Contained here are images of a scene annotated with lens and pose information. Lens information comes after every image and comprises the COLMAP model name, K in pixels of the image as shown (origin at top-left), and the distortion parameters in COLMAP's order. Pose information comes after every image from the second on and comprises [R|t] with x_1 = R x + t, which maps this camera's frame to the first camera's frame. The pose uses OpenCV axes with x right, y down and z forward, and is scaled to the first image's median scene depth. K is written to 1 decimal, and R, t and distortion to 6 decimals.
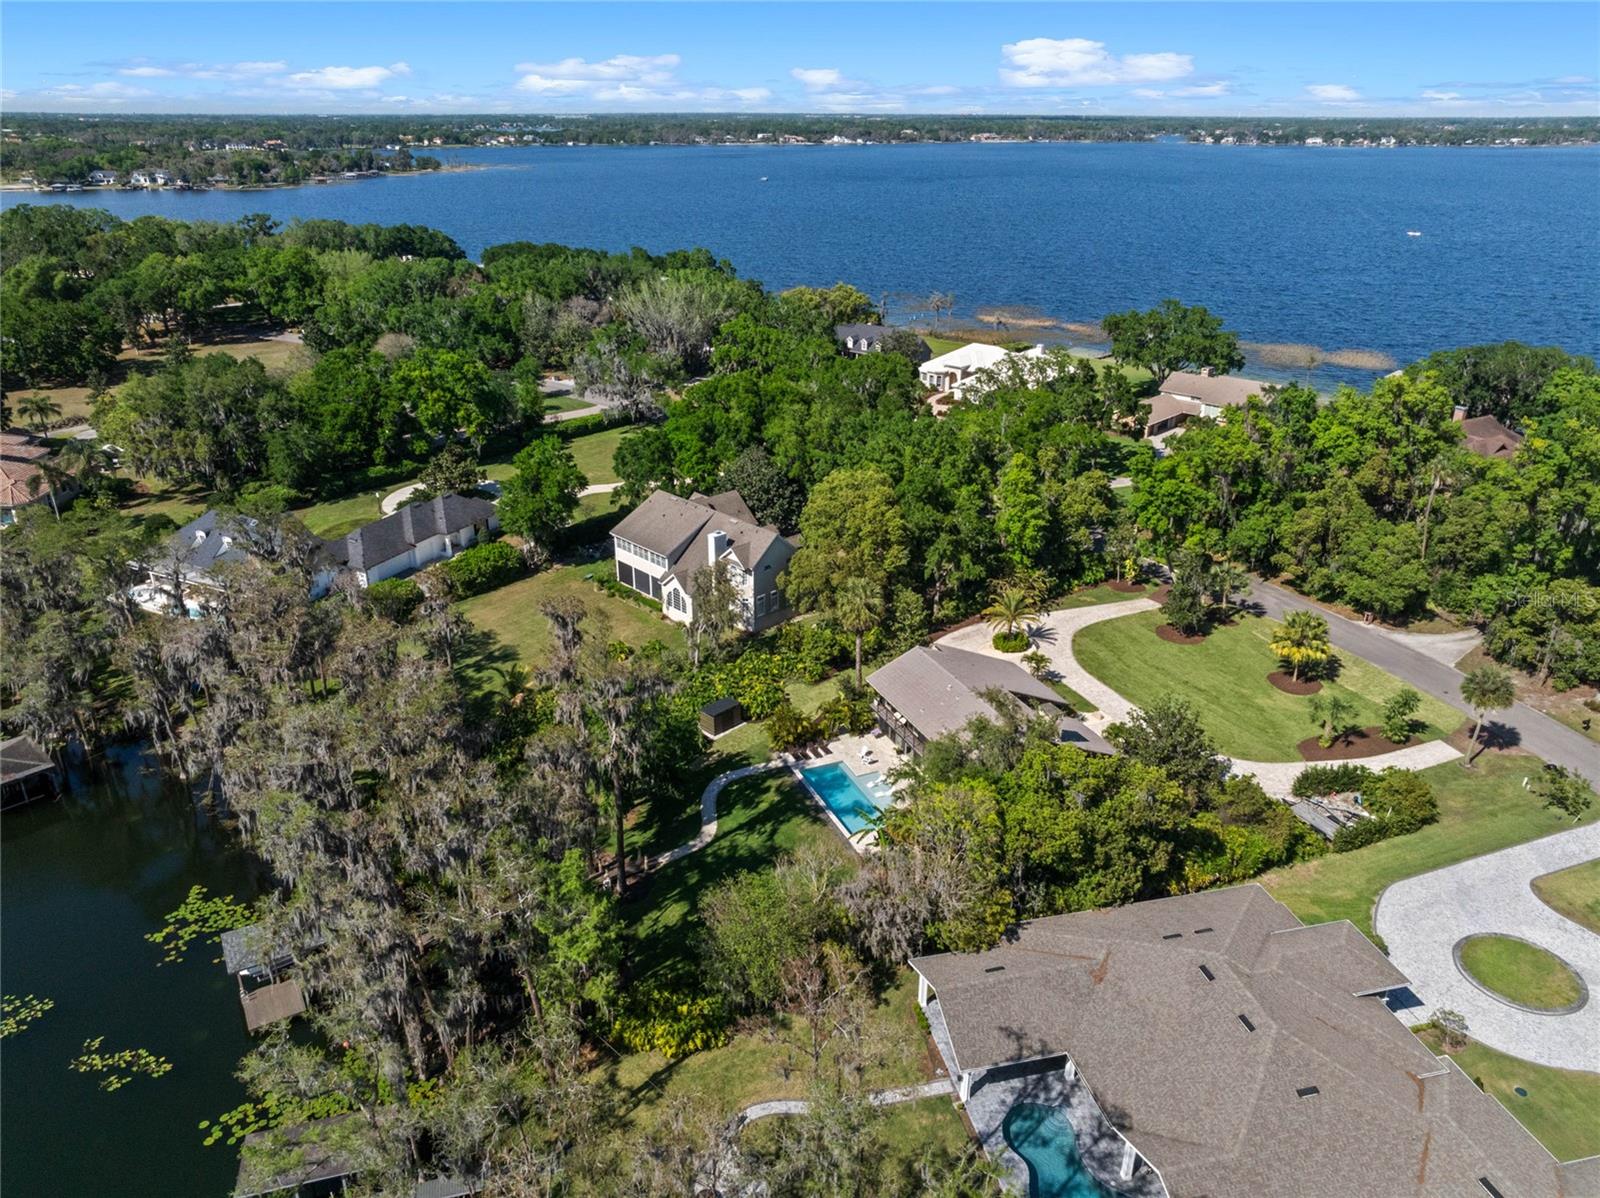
lens RADIAL K [[1114.5, 0, 800.0], [0, 1114.5, 599.0], [0, 0, 1]] dist [0.005770, 0.000688]
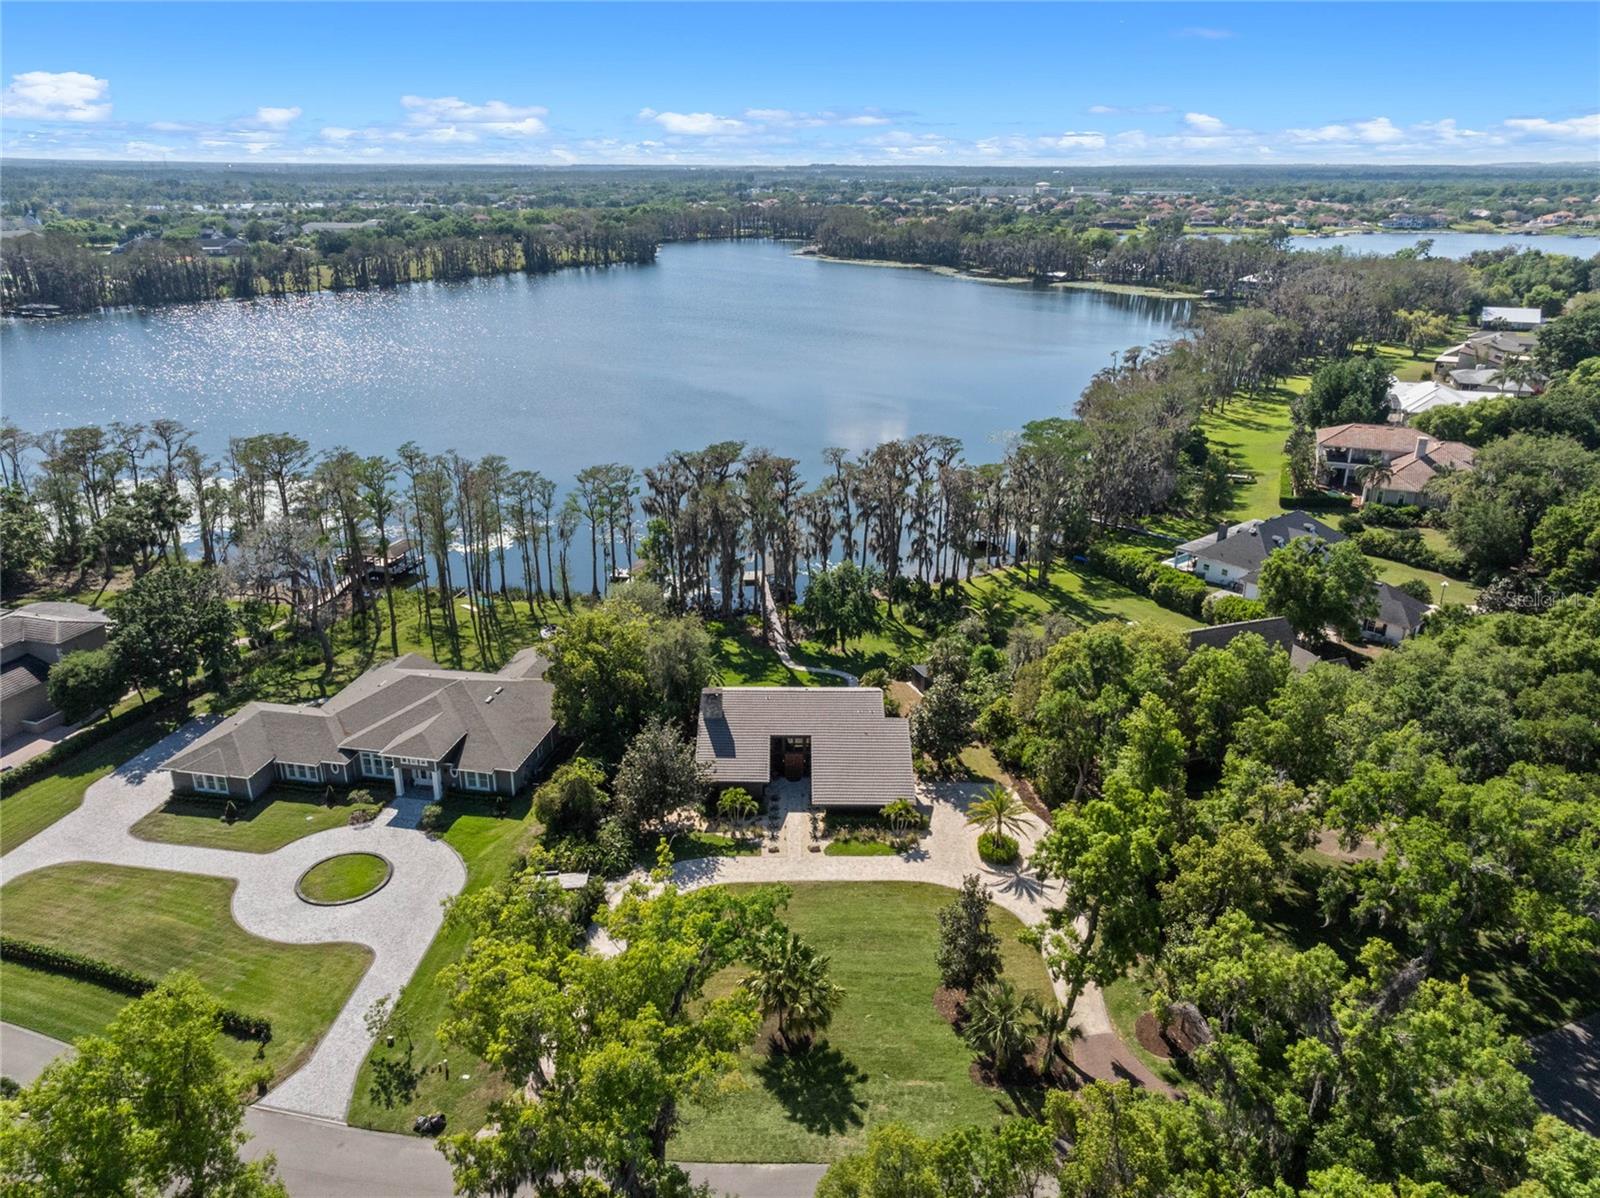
lens RADIAL K [[1114.5, 0, 800.0], [0, 1114.5, 599.0], [0, 0, 1]] dist [0.005770, 0.000688]
pose [[-0.399113, 0.327878, -0.856274, 1.065263], [-0.376534, 0.792890, 0.479112, -0.529564], [0.836021, 0.513636, -0.192996, 1.142391]]
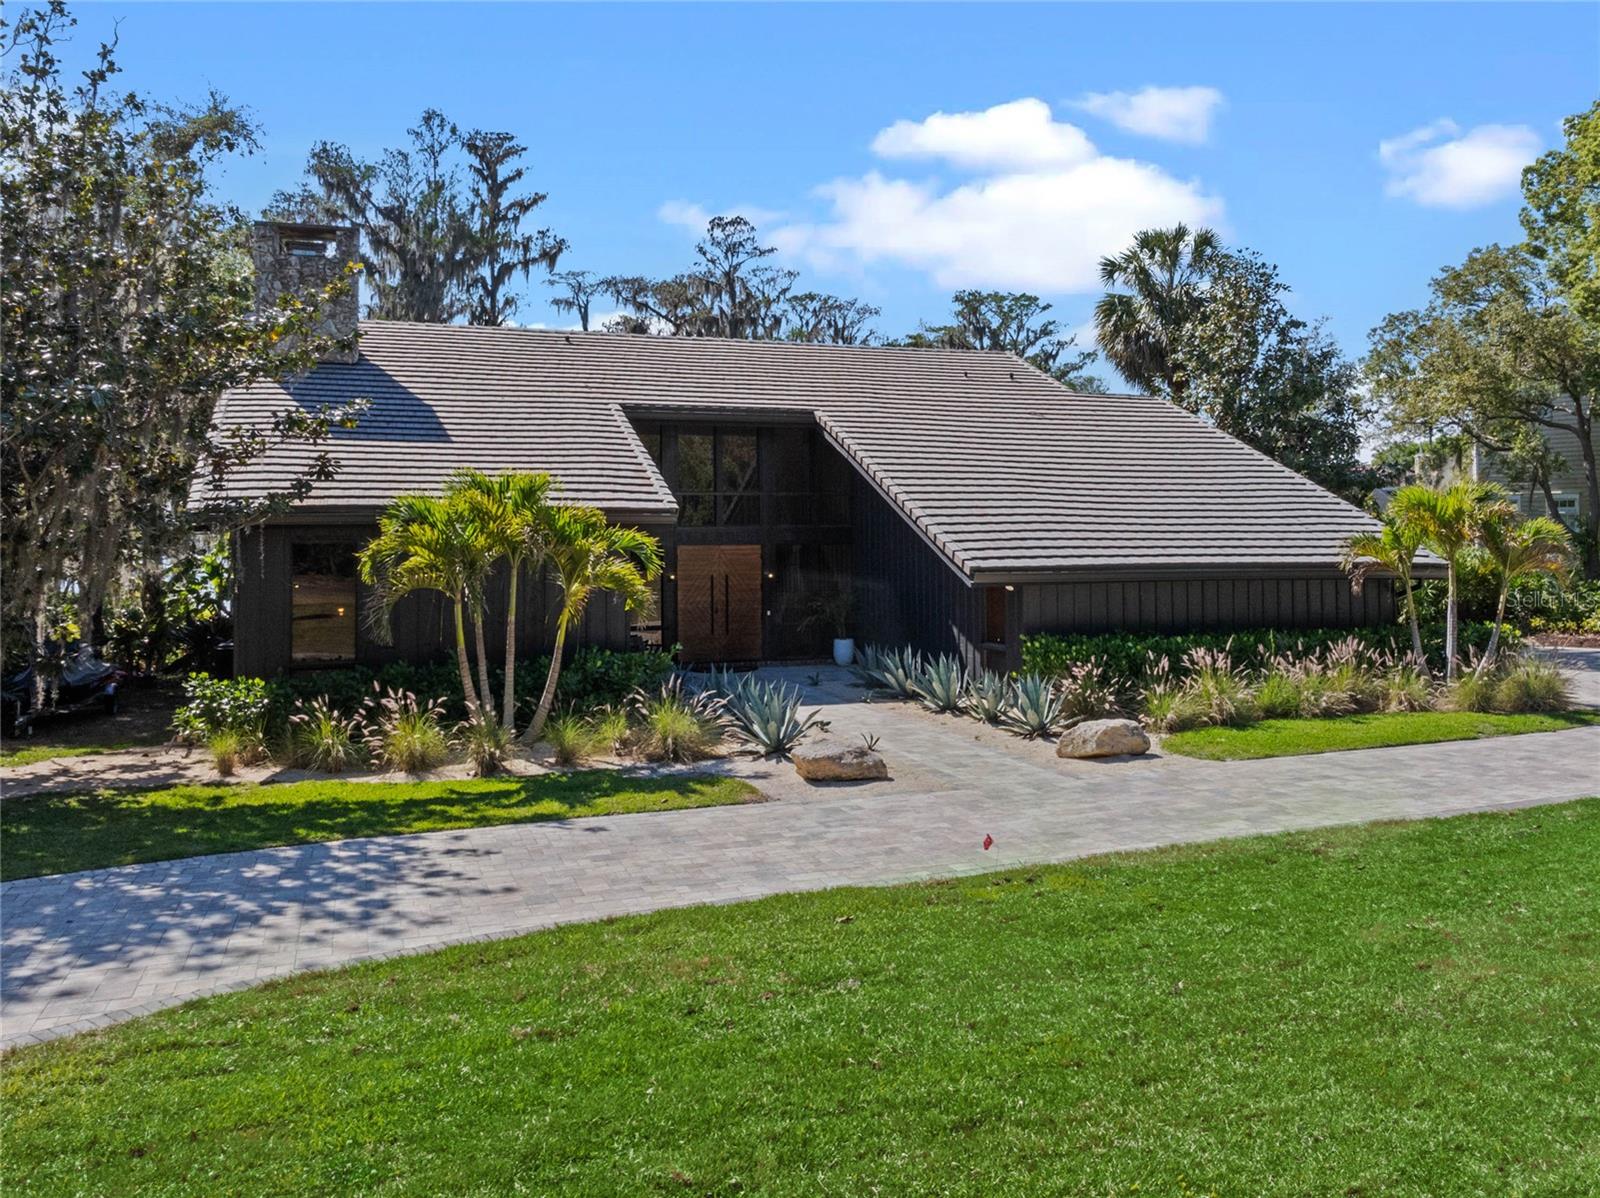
lens RADIAL K [[1325.6, 0, 879.5], [0, 1325.6, 540.8], [0, 0, 1]] dist [-0.051880, -0.004182]
pose [[-0.037175, -0.008022, -0.999277, 0.458241], [-0.397248, 0.917681, 0.007411, 0.097530], [0.916958, 0.397236, -0.037302, 1.045746]]
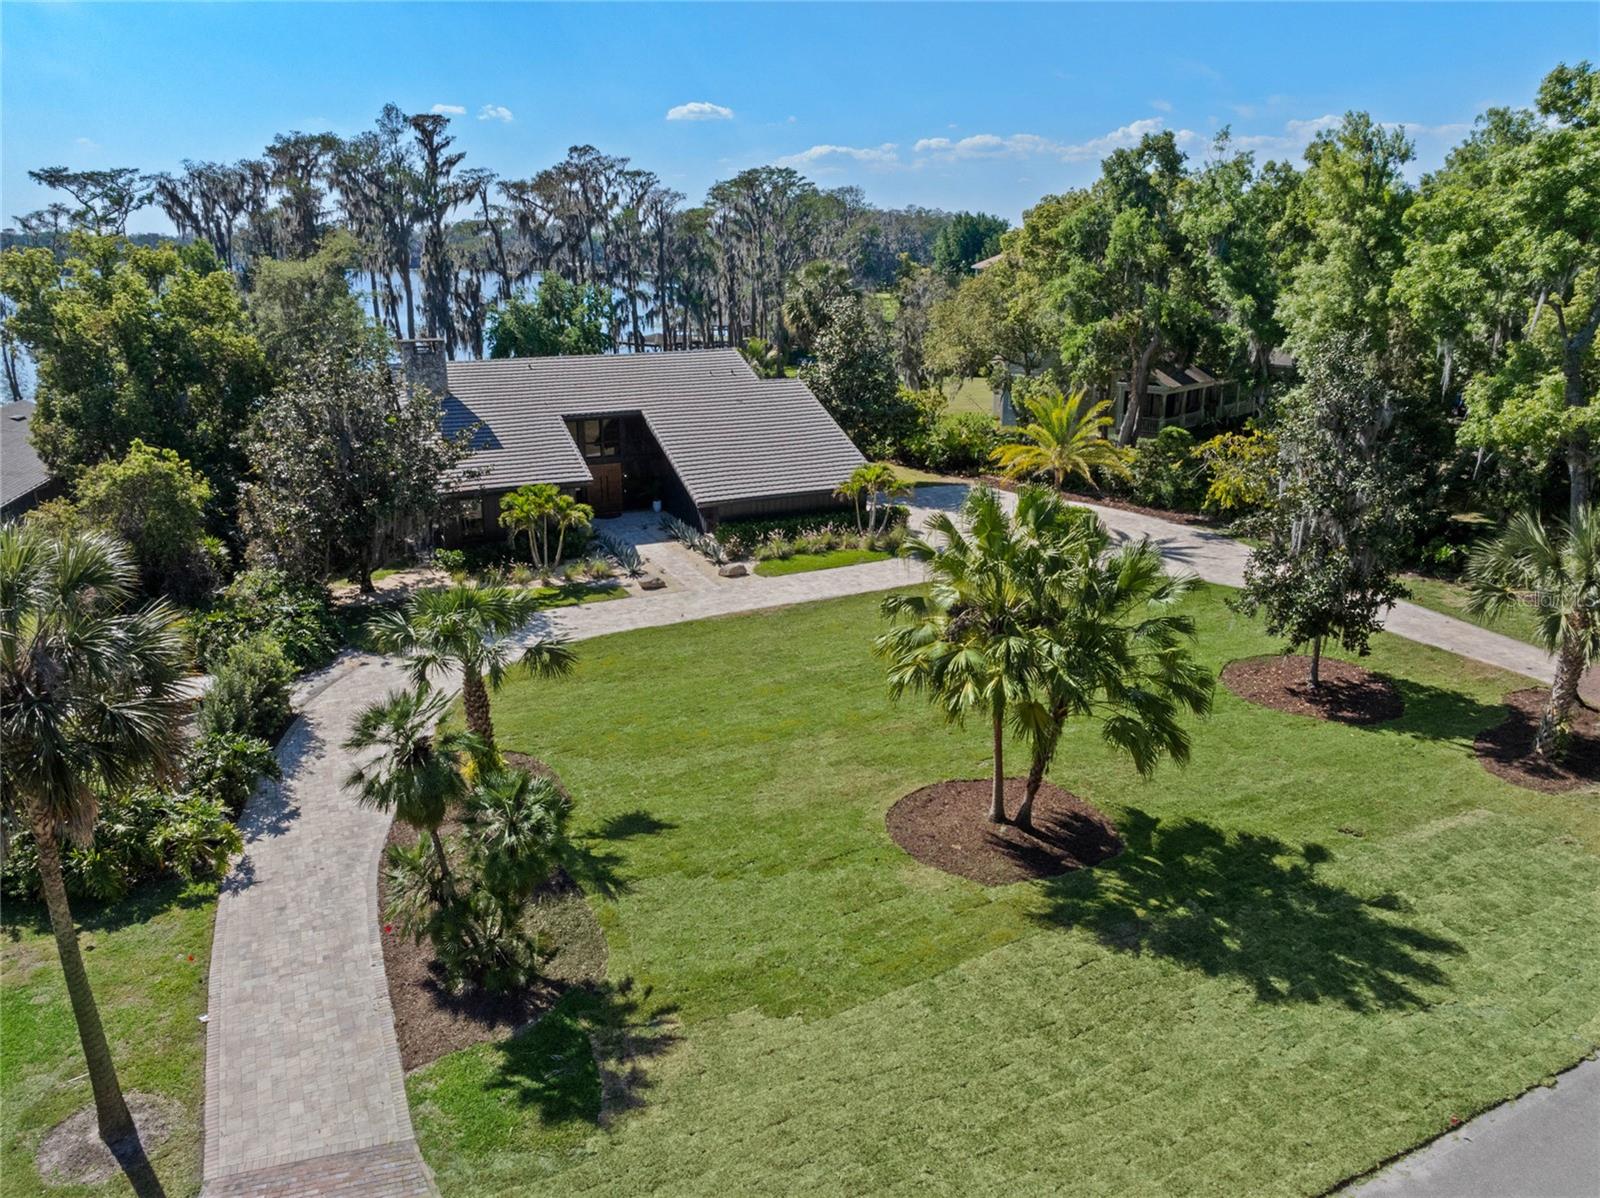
lens RADIAL K [[1127.2, 0, 793.4], [0, 1127.2, 589.8], [0, 0, 1]] dist [-0.029671, 0.004956]
pose [[0.036426, 0.291950, -0.955740, 0.739345], [-0.402414, 0.879693, 0.253383, -0.010350], [0.914733, 0.375374, 0.149528, 1.031699]]
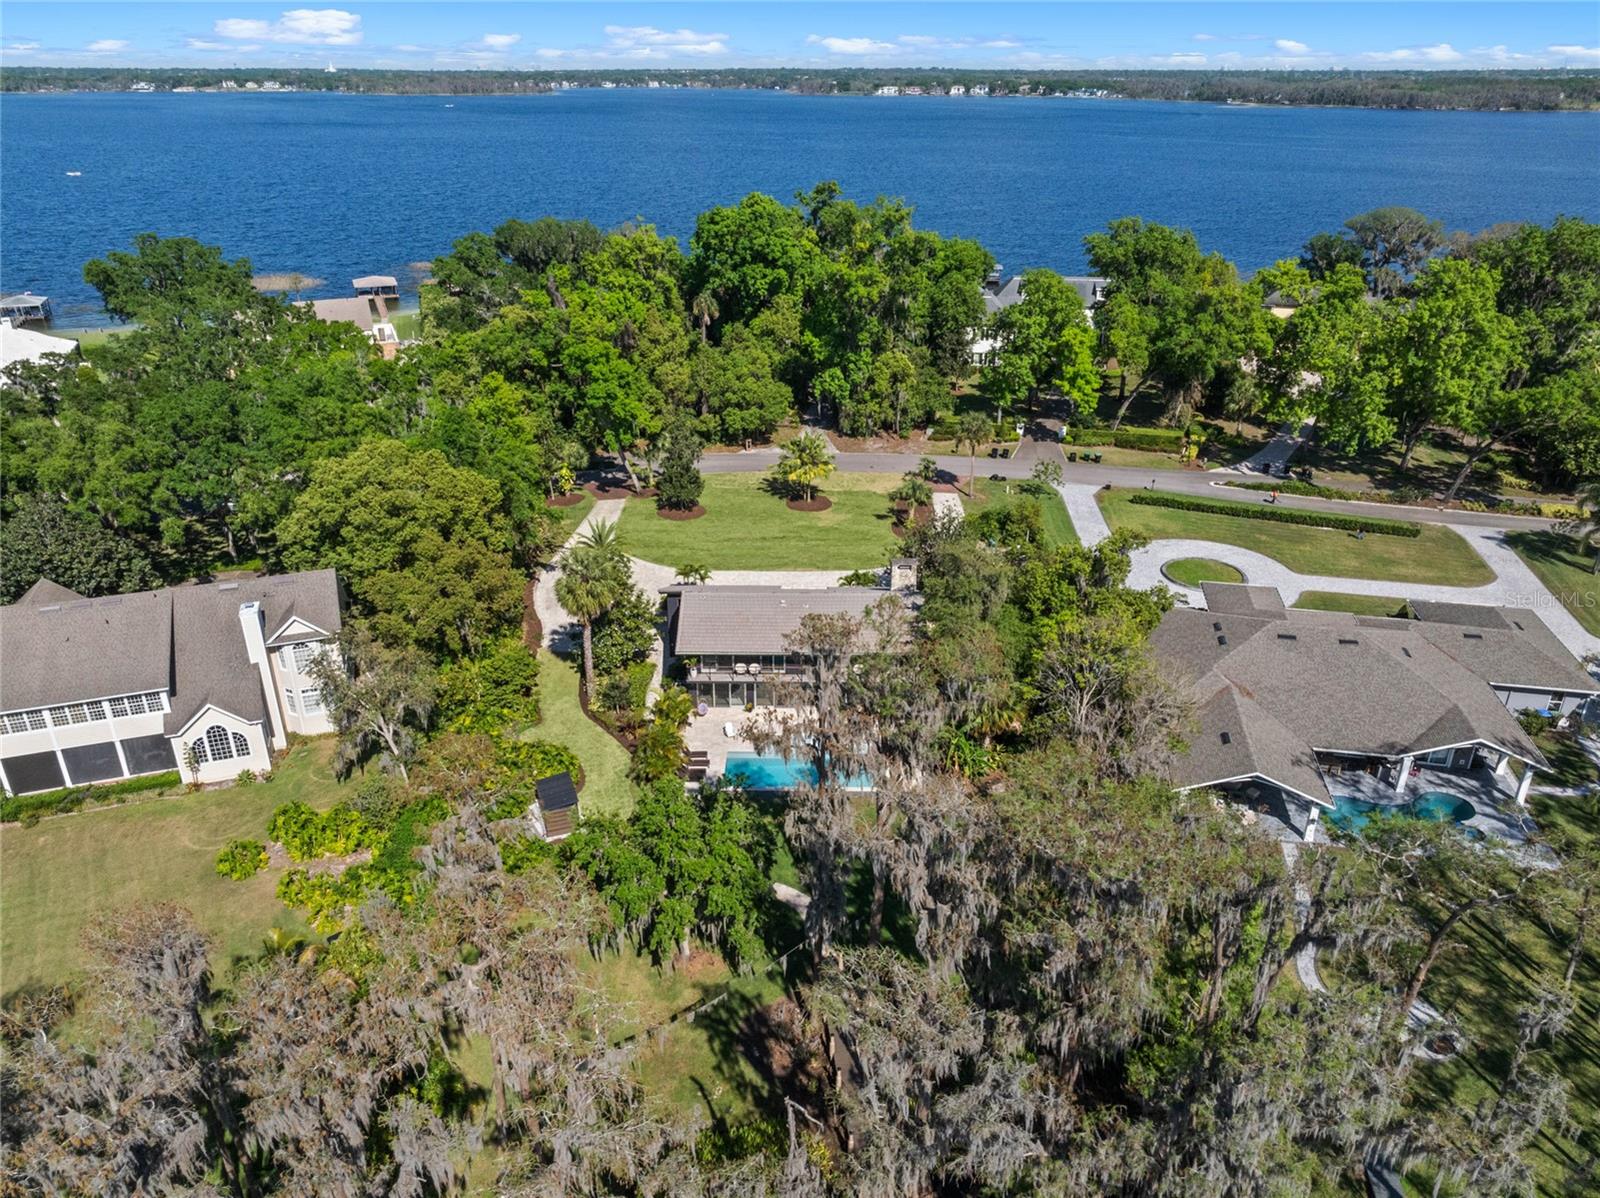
lens RADIAL K [[1125.9, 0, 794.3], [0, 1125.9, 592.2], [0, 0, 1]] dist [-0.007541, 0.002753]
pose [[0.411926, -0.388877, 0.824070, -0.549754], [0.367370, 0.898481, 0.240356, -0.126625], [-0.833880, 0.203730, 0.512969, 0.542559]]
